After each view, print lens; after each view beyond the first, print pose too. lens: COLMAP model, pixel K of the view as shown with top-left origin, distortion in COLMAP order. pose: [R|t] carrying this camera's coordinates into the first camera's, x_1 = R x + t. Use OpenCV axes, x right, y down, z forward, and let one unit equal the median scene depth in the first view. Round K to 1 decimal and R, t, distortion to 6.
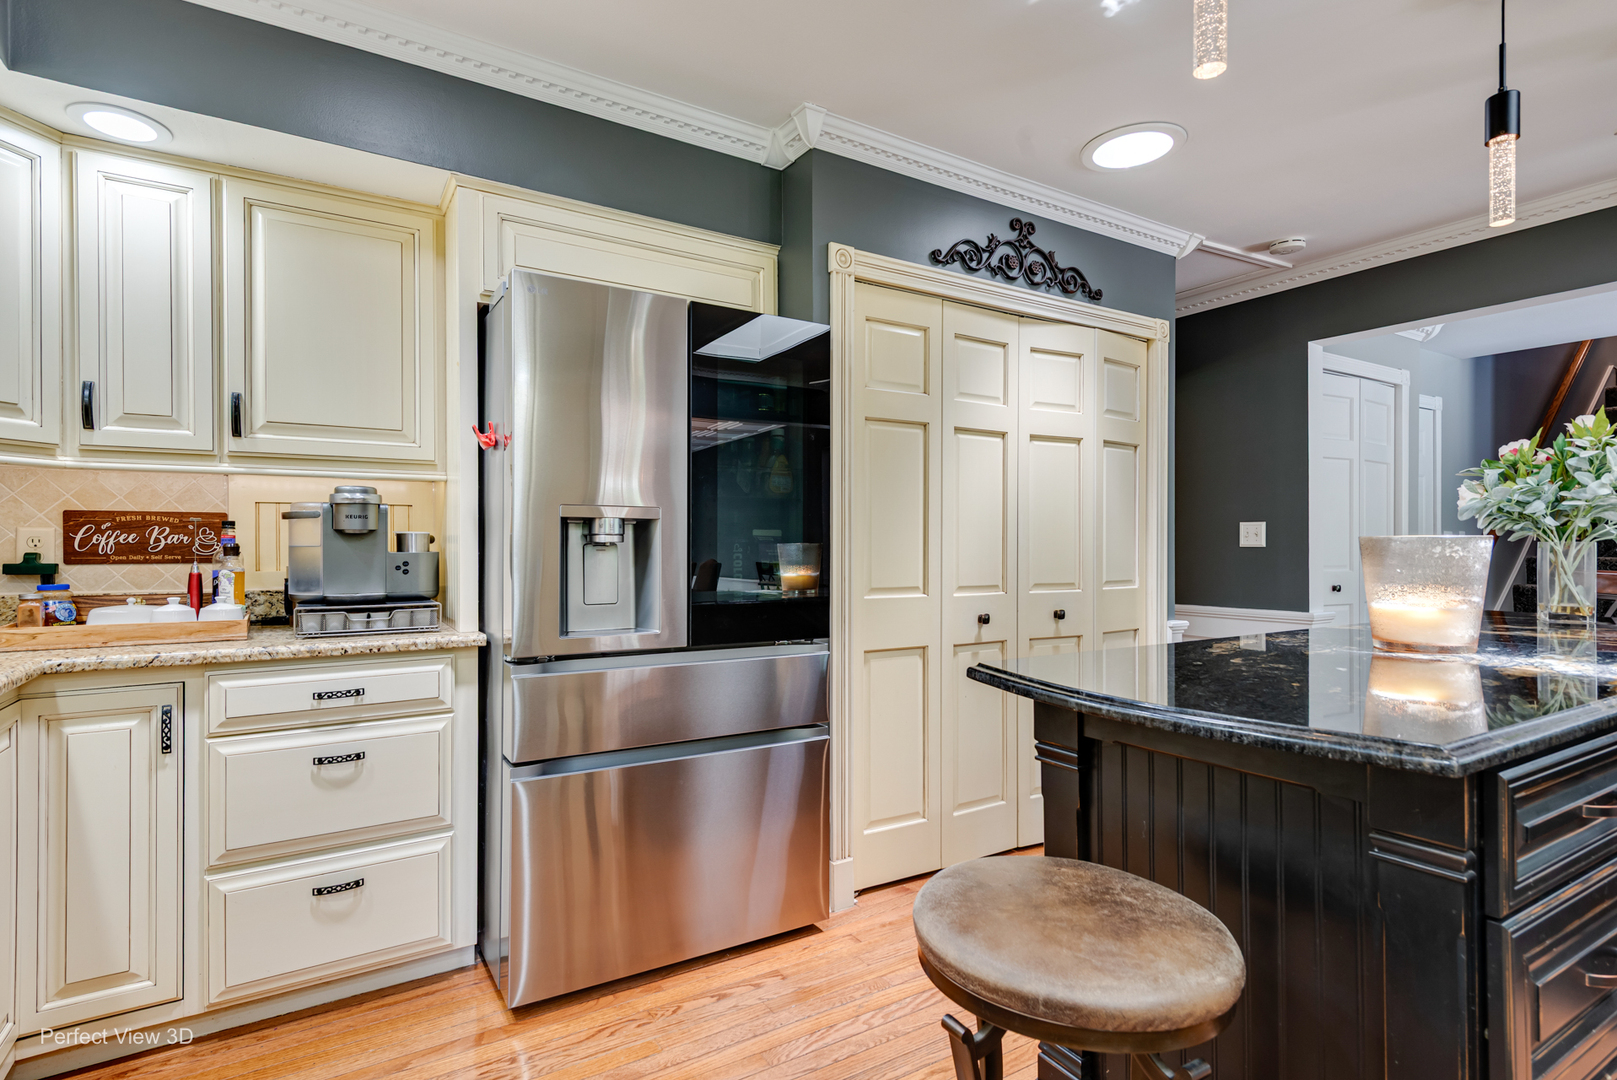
lens RADIAL K [[795.4, 0, 819.1], [0, 795.4, 544.4], [0, 0, 1]] dist [0.005010, -0.001443]
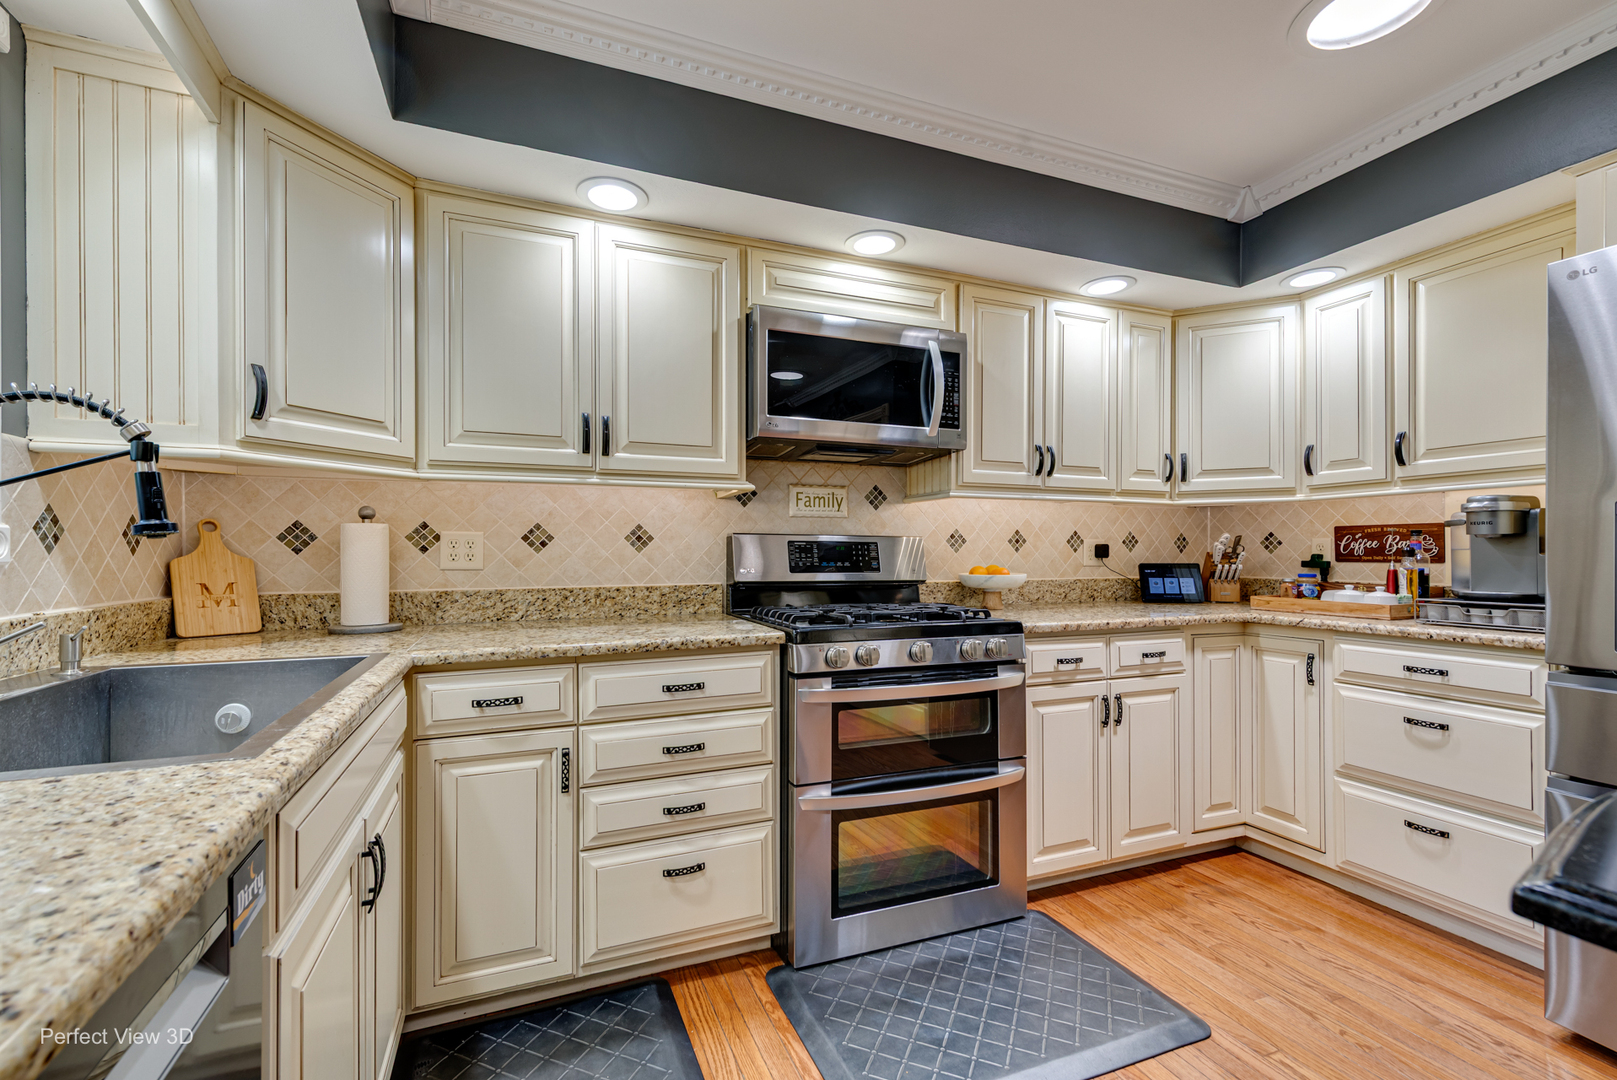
lens RADIAL K [[688.2, 0, 785.5], [0, 688.2, 554.4], [0, 0, 1]] dist [0.006042, -0.000093]
pose [[-0.183333, 0.004251, -0.983042, 0.571532], [0.003014, 0.999988, 0.003762, 0.002827], [0.983046, -0.002273, -0.183343, 0.215477]]
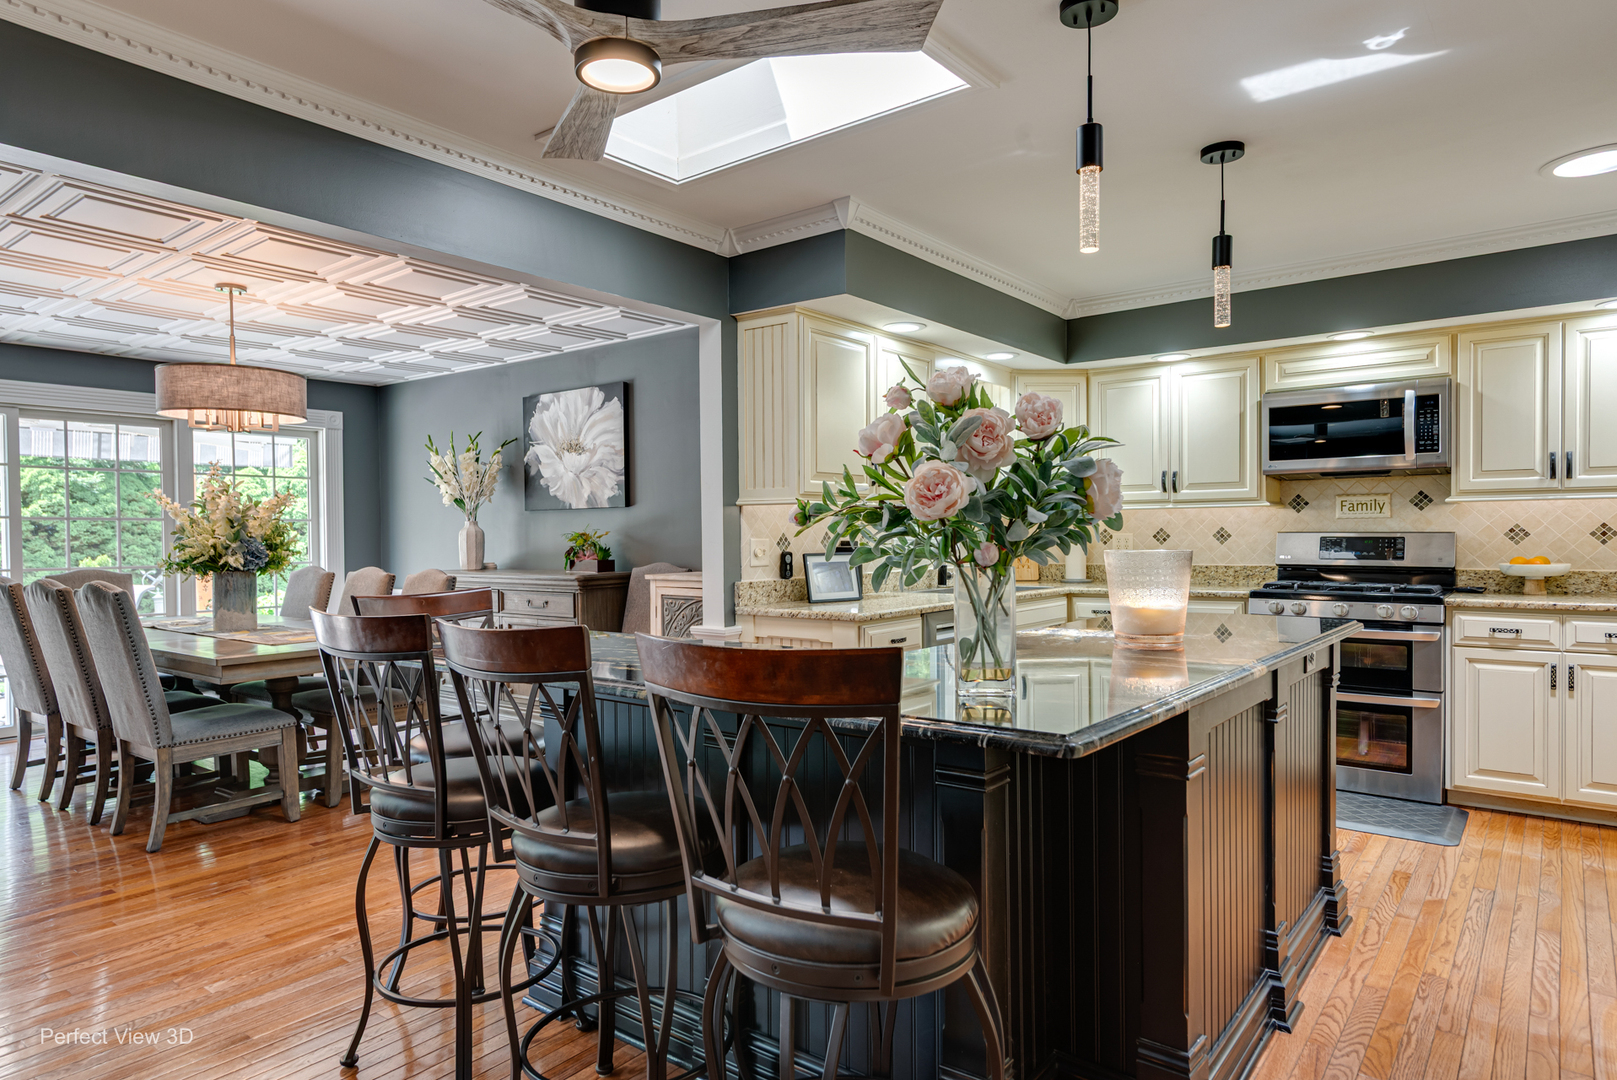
lens RADIAL K [[967.6, 0, 812.6], [0, 967.6, 539.1], [0, 0, 1]] dist [0.000771, -0.004043]
pose [[-0.934447, 0.011427, -0.355918, 1.411896], [0.010629, 0.999935, 0.004200, -0.032664], [0.355942, 0.000142, -0.934508, 1.753227]]
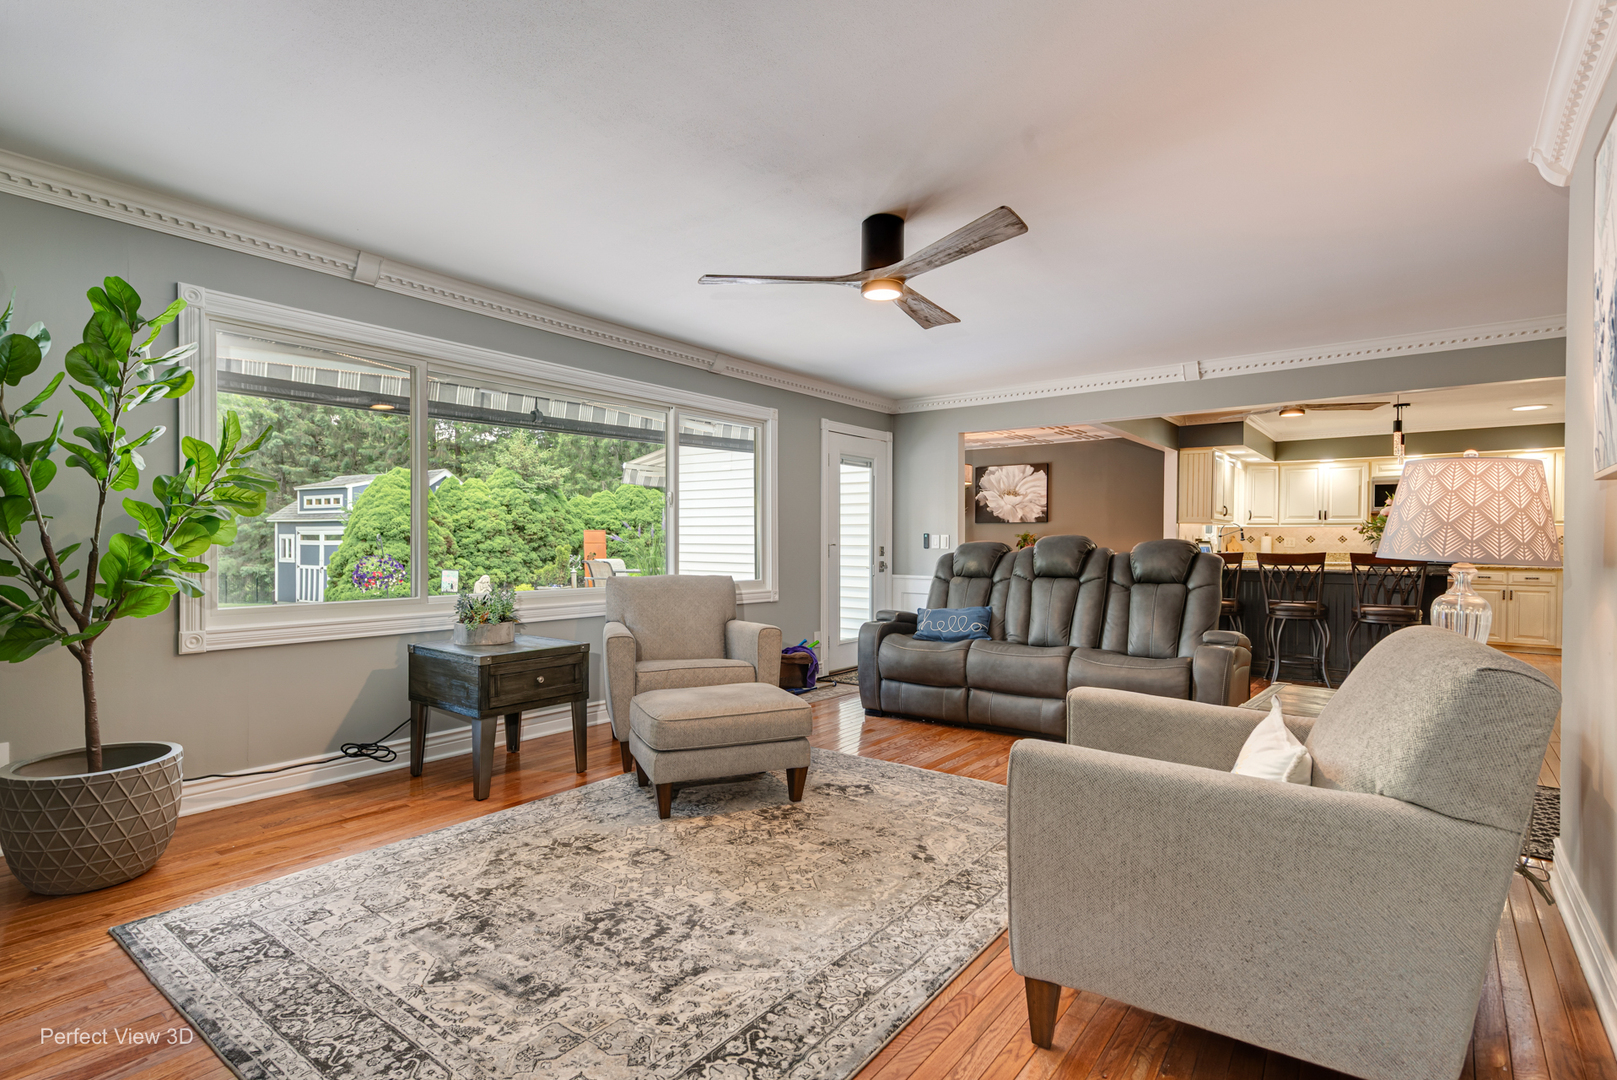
lens RADIAL K [[795.4, 0, 796.3], [0, 795.4, 543.2], [0, 0, 1]] dist [0.005010, -0.001443]
pose [[-0.940627, -0.002354, -0.339435, 4.080507], [-0.003992, 0.999984, 0.004129, -0.002915], [0.339420, 0.005239, -0.940620, 3.059693]]
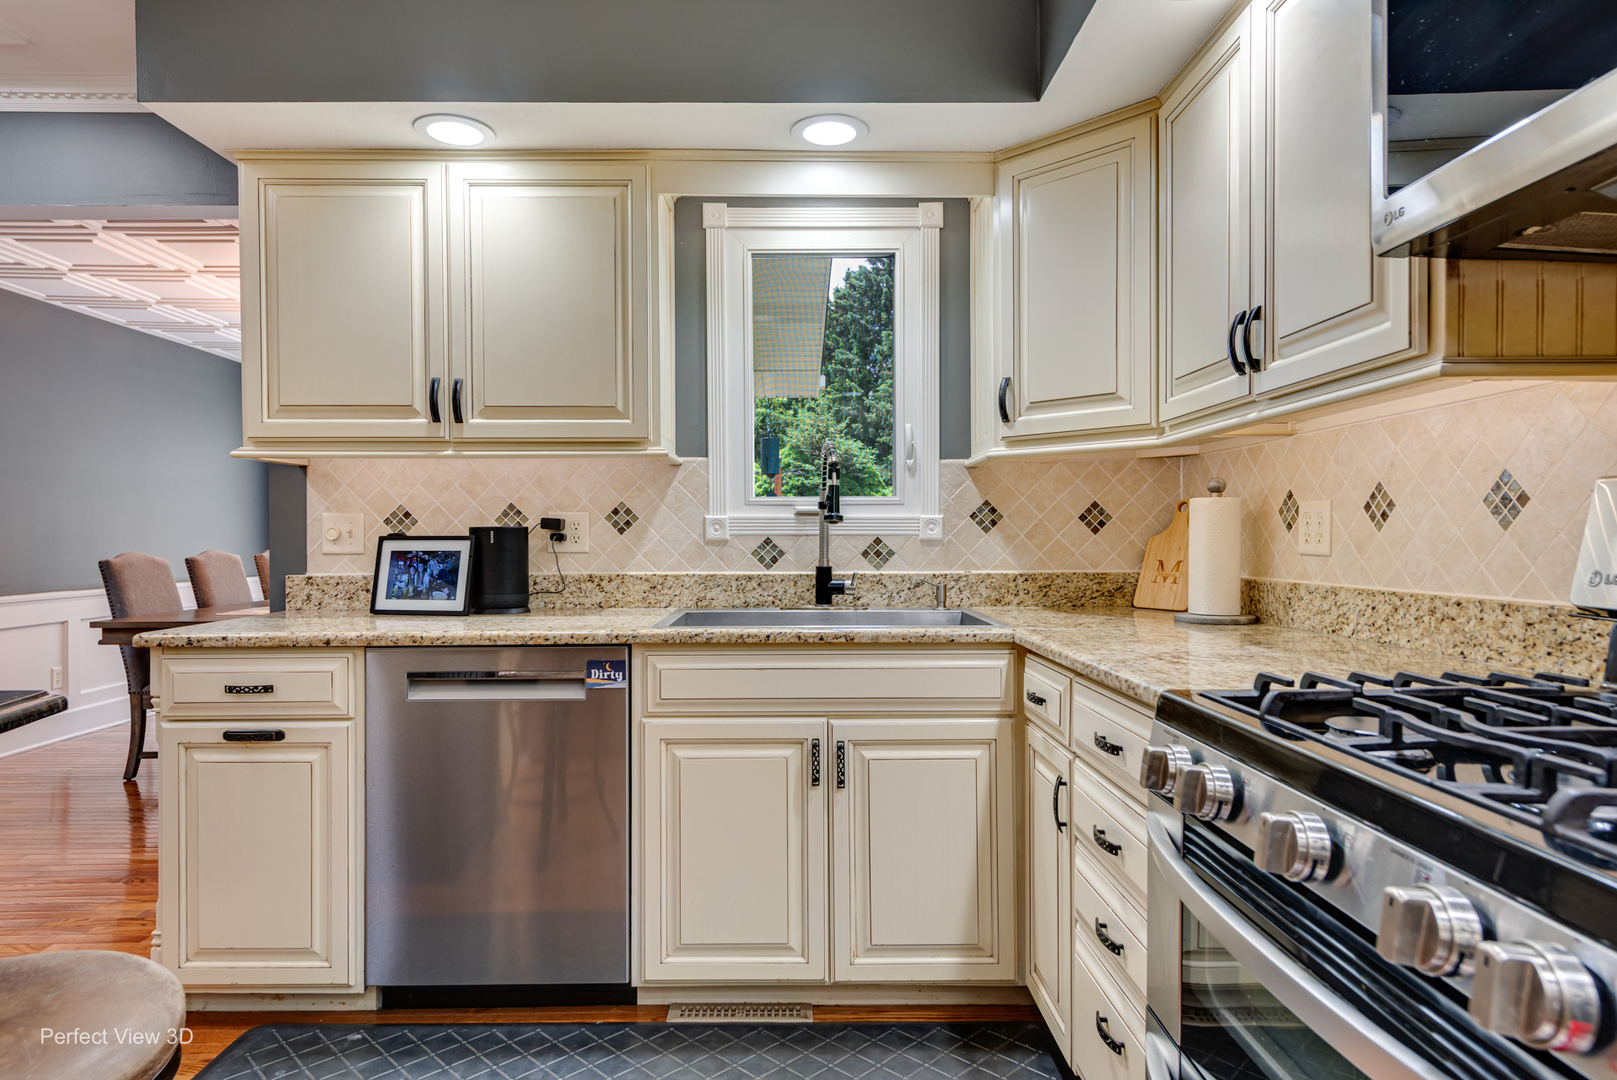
lens RADIAL K [[967.6, 0, 812.6], [0, 967.6, 539.9], [0, 0, 1]] dist [0.000771, -0.004043]
pose [[-0.850881, 0.001405, 0.525356, -0.417732], [0.003949, 0.999985, 0.003722, 0.006137], [-0.525343, 0.005242, -0.850874, 0.688441]]
